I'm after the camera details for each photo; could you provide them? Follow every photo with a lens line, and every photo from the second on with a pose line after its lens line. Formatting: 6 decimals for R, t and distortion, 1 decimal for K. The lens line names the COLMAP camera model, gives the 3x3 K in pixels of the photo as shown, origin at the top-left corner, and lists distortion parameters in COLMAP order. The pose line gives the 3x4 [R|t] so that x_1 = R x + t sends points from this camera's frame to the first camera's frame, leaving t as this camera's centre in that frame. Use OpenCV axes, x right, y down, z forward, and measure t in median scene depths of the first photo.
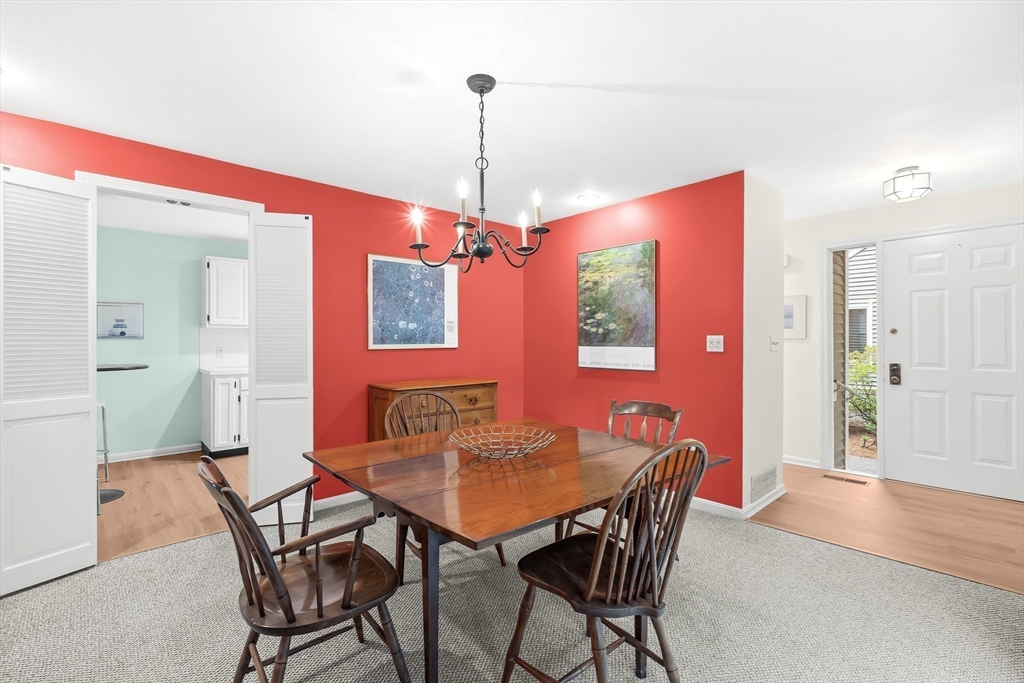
lens RADIAL K [[465.0, 0, 511.6], [0, 465.0, 336.8], [0, 0, 1]] dist [0.031401, 0.000211]
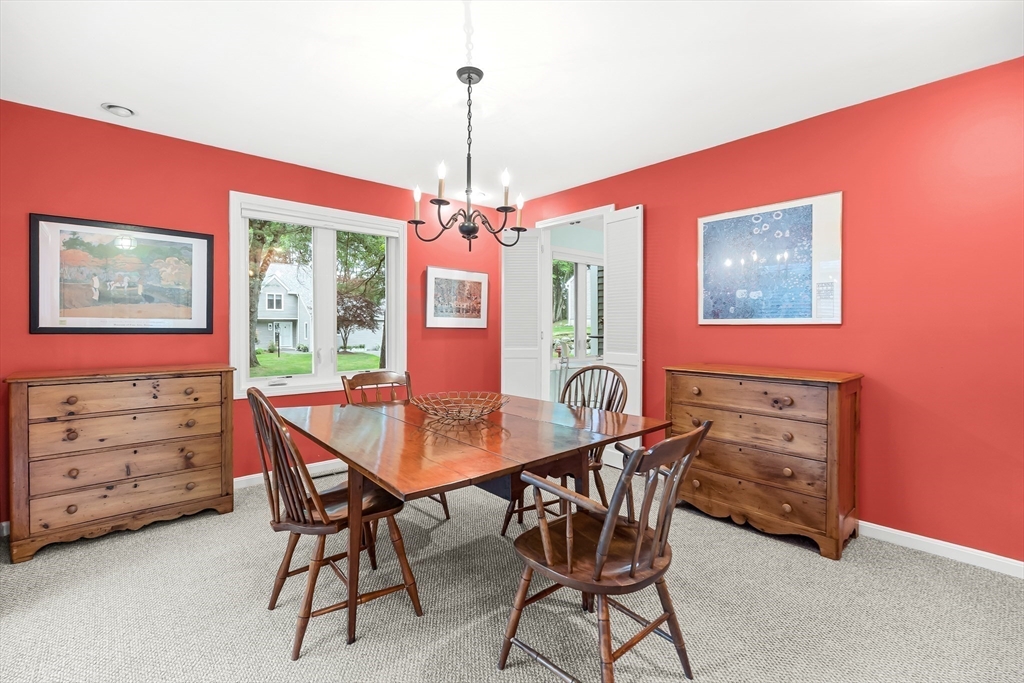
lens RADIAL K [[465.0, 0, 511.6], [0, 465.0, 336.8], [0, 0, 1]] dist [0.031401, 0.000211]
pose [[-0.006155, 0.028916, -0.999563, 0.586426], [0.009686, 0.999537, 0.028855, 0.020459], [0.999934, -0.009504, -0.006432, 0.625401]]
